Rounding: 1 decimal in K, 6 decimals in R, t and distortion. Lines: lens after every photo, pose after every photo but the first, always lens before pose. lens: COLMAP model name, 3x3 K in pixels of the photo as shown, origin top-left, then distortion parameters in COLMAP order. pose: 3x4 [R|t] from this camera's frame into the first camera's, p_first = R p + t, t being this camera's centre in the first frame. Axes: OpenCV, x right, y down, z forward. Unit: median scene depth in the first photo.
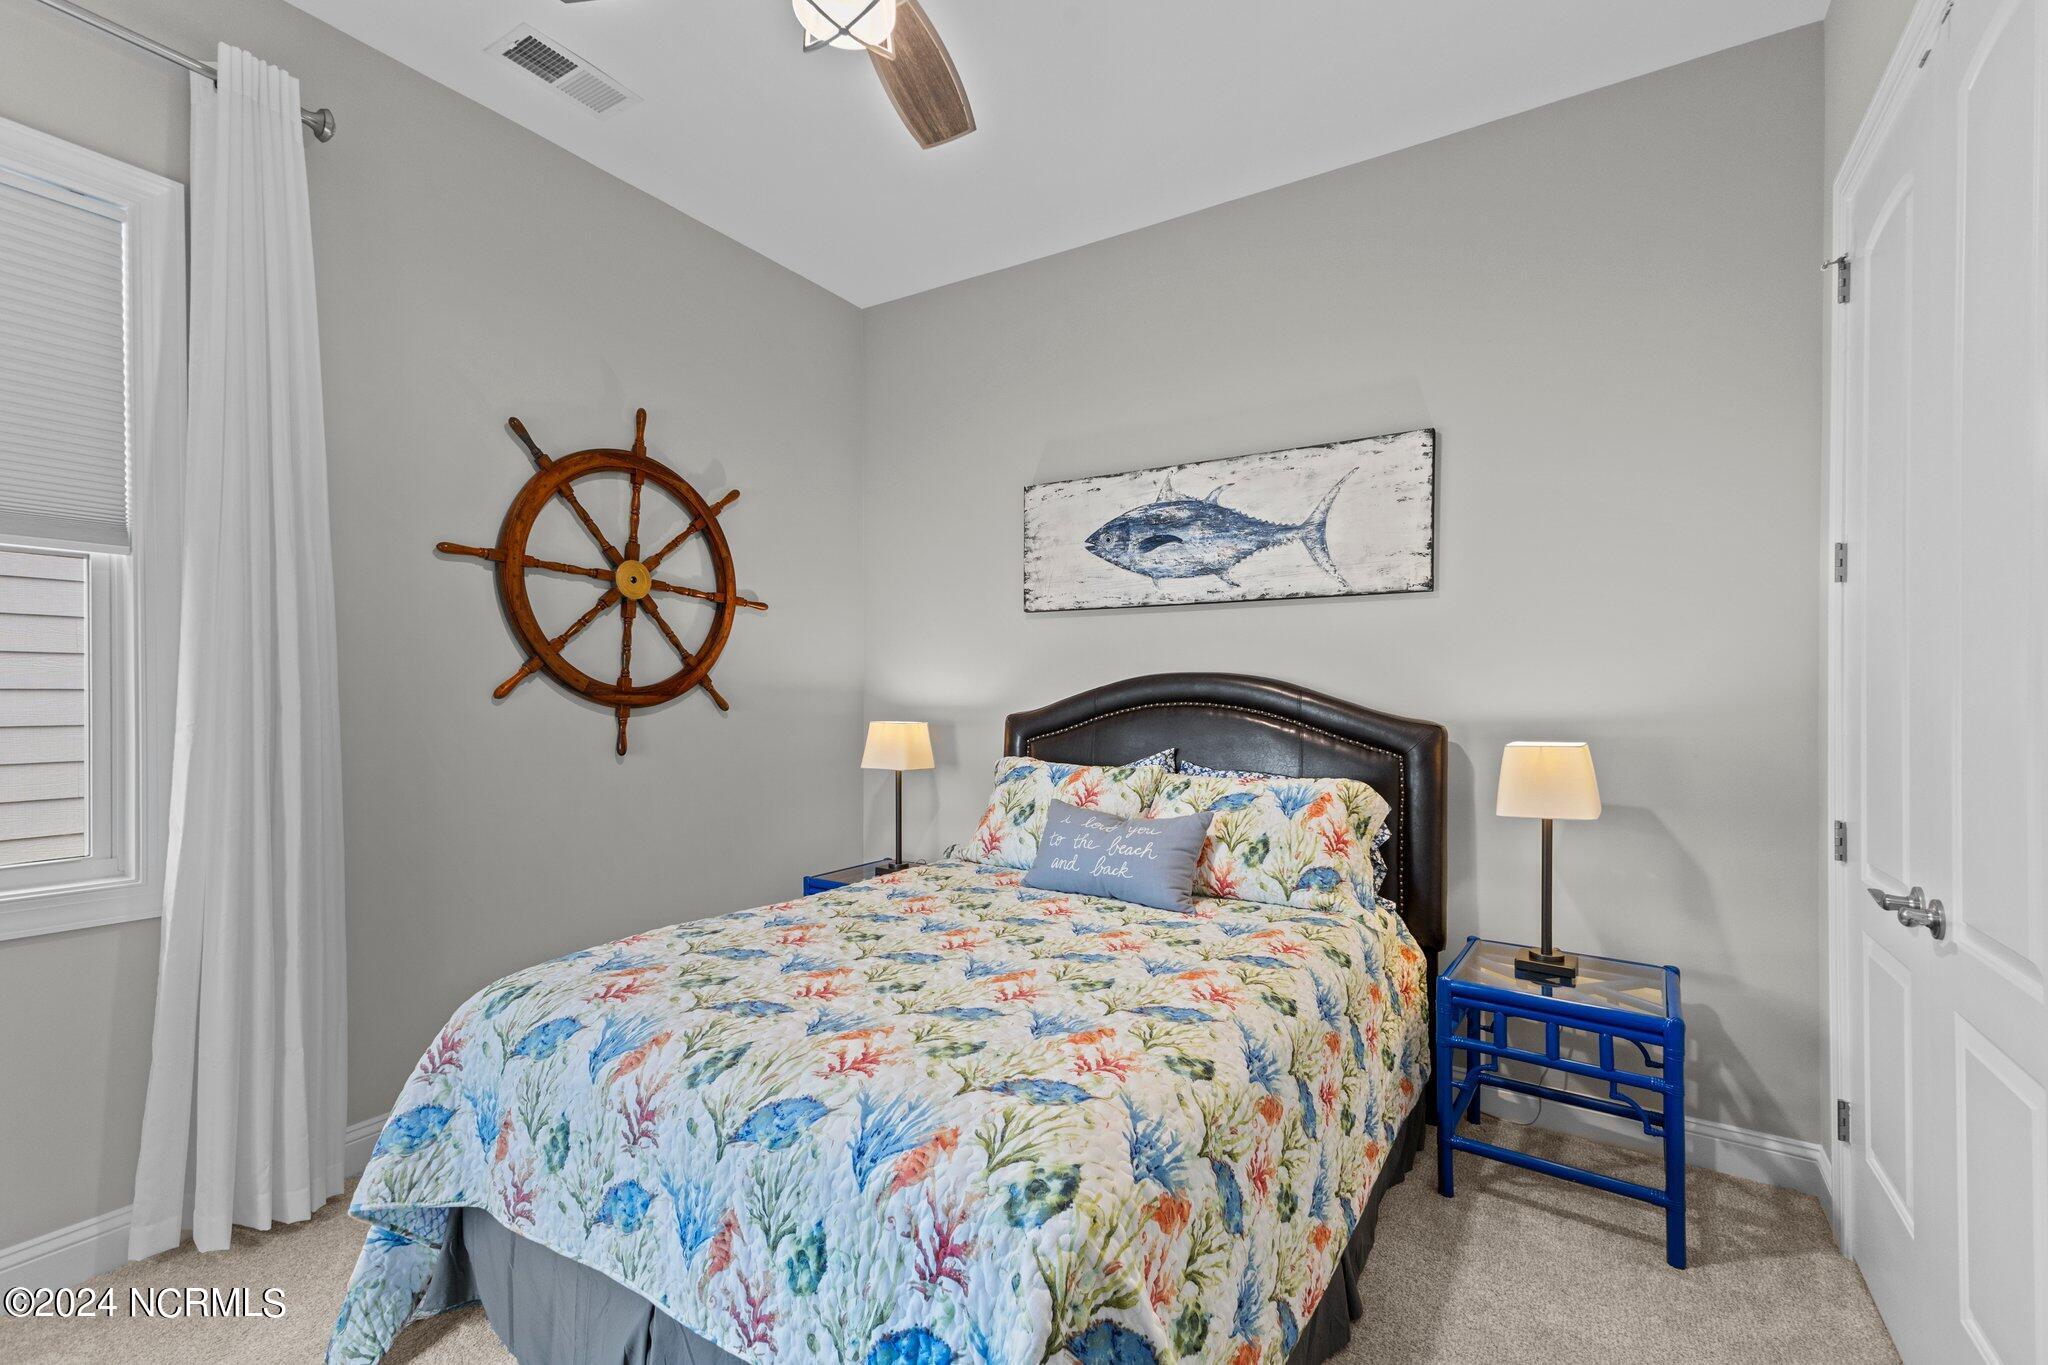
lens RADIAL K [[892.4, 0, 1028.3], [0, 892.4, 696.9], [0, 0, 1]] dist [0.018548, 0.000118]
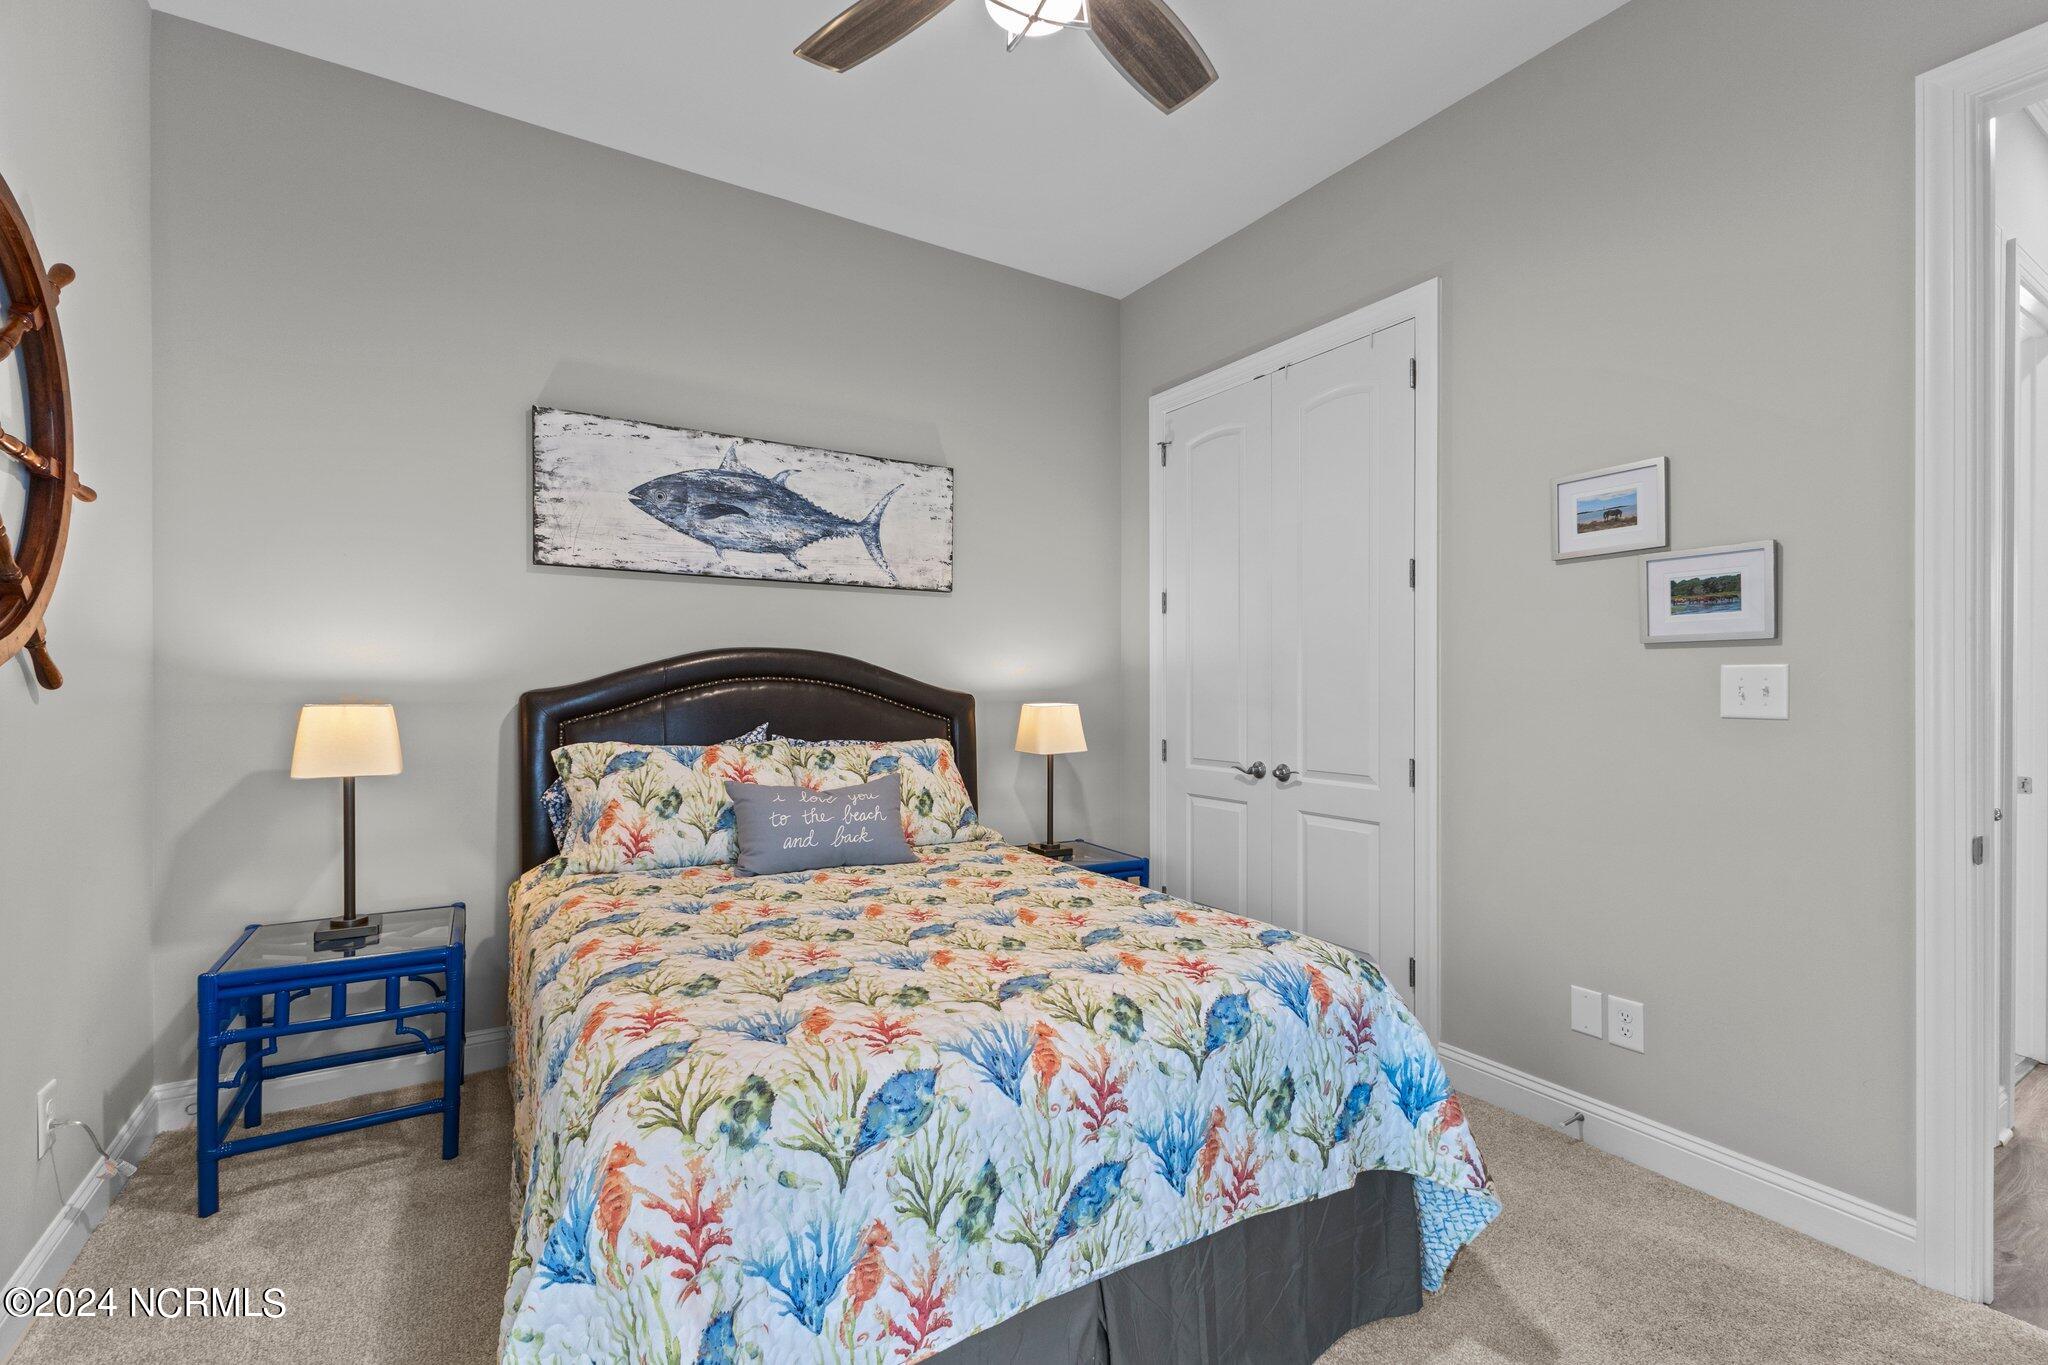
lens RADIAL K [[892.4, 0, 1017.9], [0, 892.4, 683.2], [0, 0, 1]] dist [0.018548, 0.000118]
pose [[0.452921, -0.002174, 0.891548, -0.619838], [-0.003684, 0.999984, 0.004310, 0.007888], [-0.891543, -0.005236, 0.452905, 0.299173]]
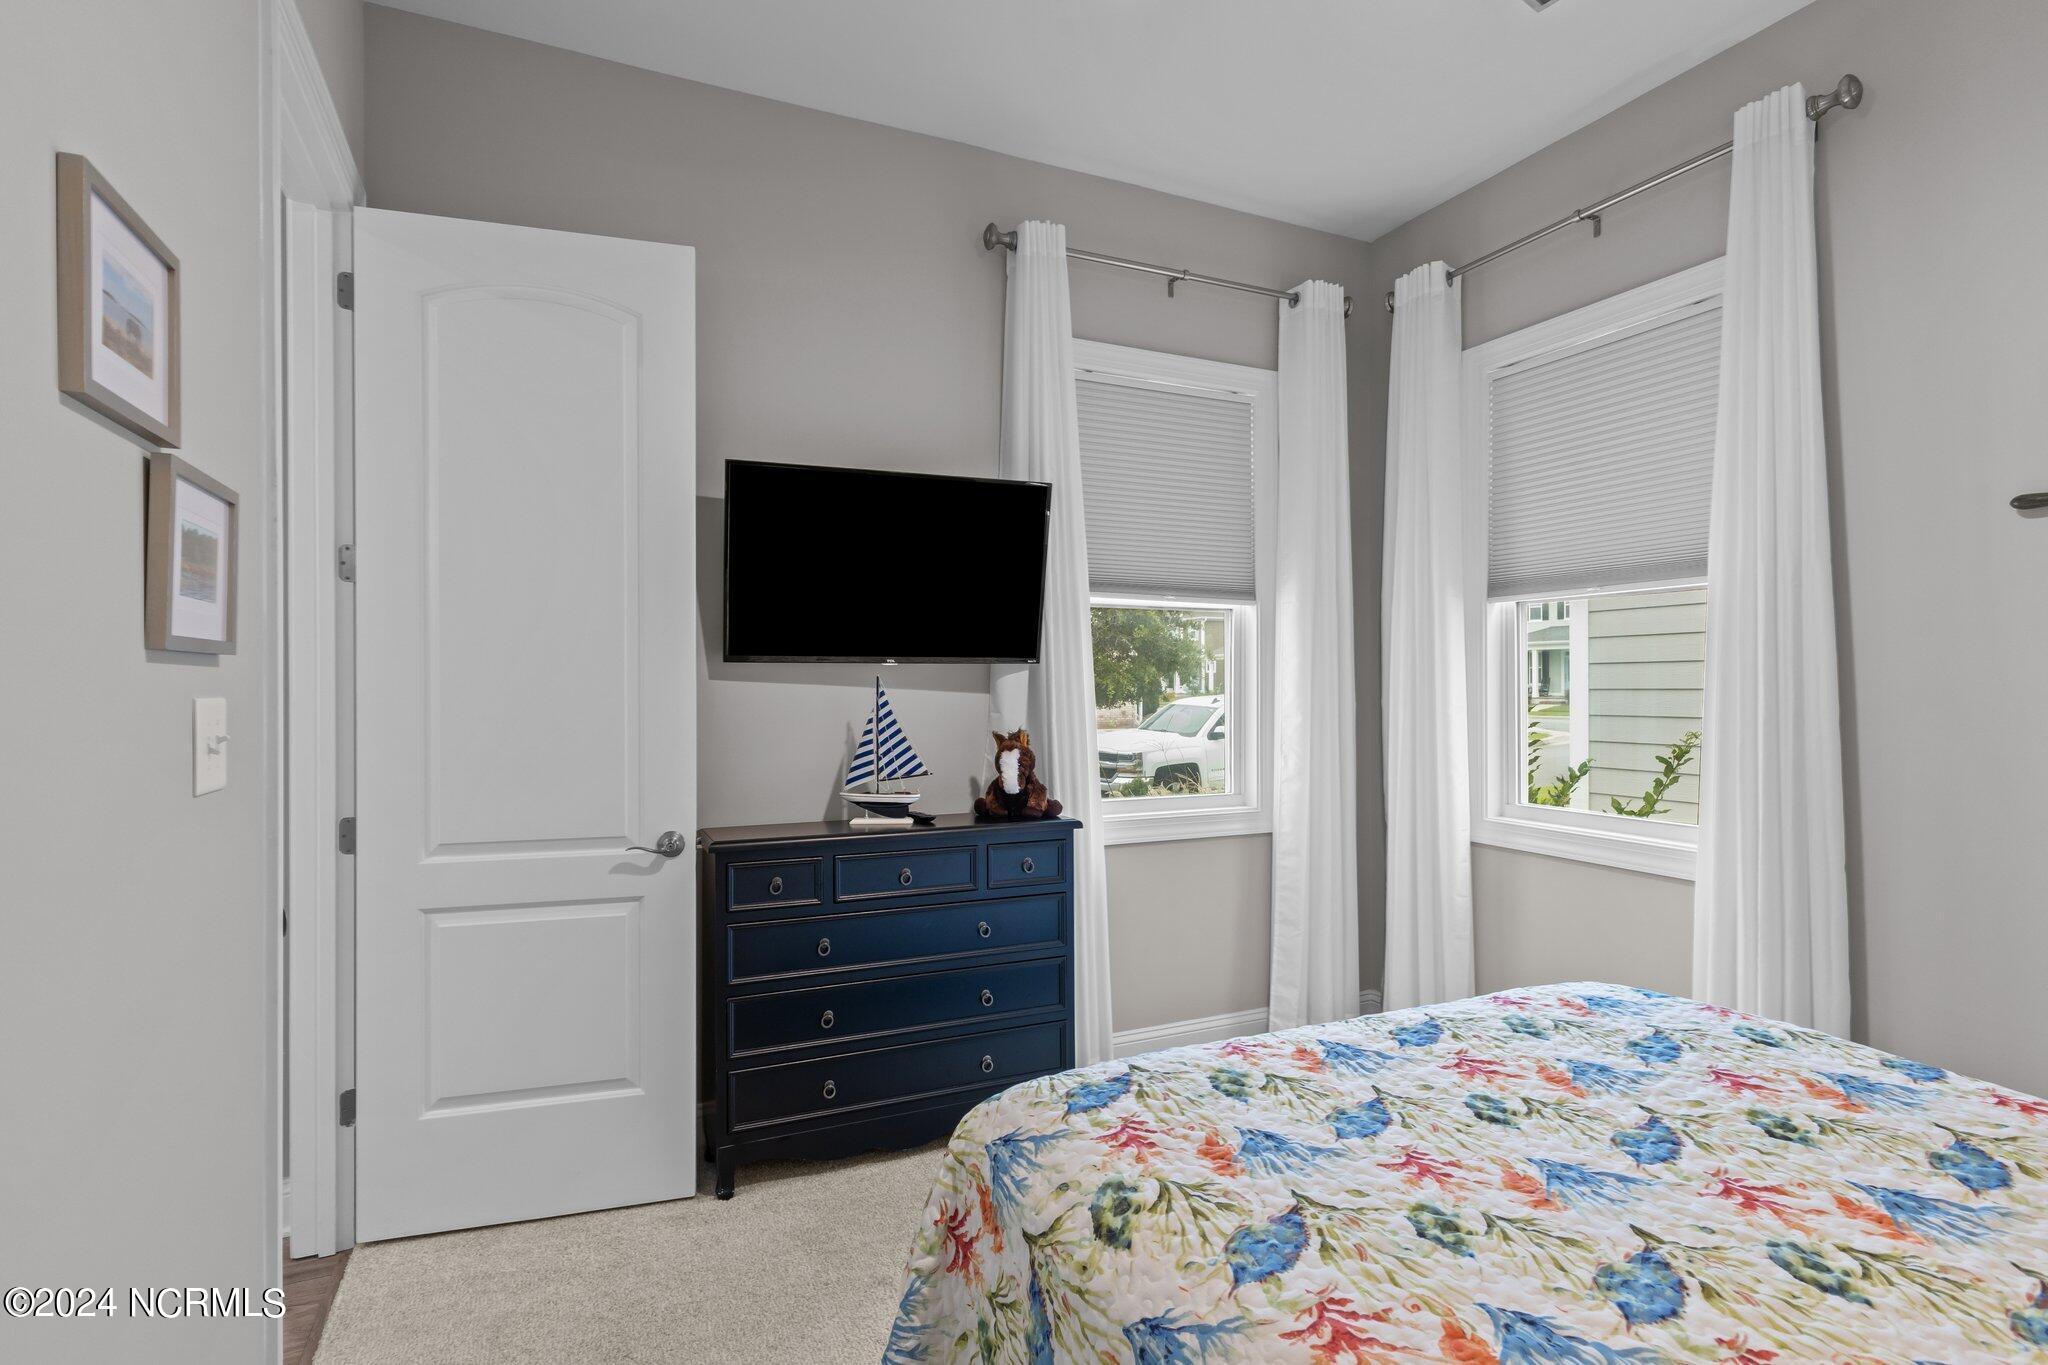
lens RADIAL K [[1001.6, 0, 1014.9], [0, 1001.6, 692.2], [0, 0, 1]] dist [0.009418, -0.002475]
pose [[-0.545362, 0.002929, -0.838196, 0.428858], [0.001019, 0.999995, 0.002832, -0.008886], [0.838200, 0.000690, -0.545362, 0.643890]]
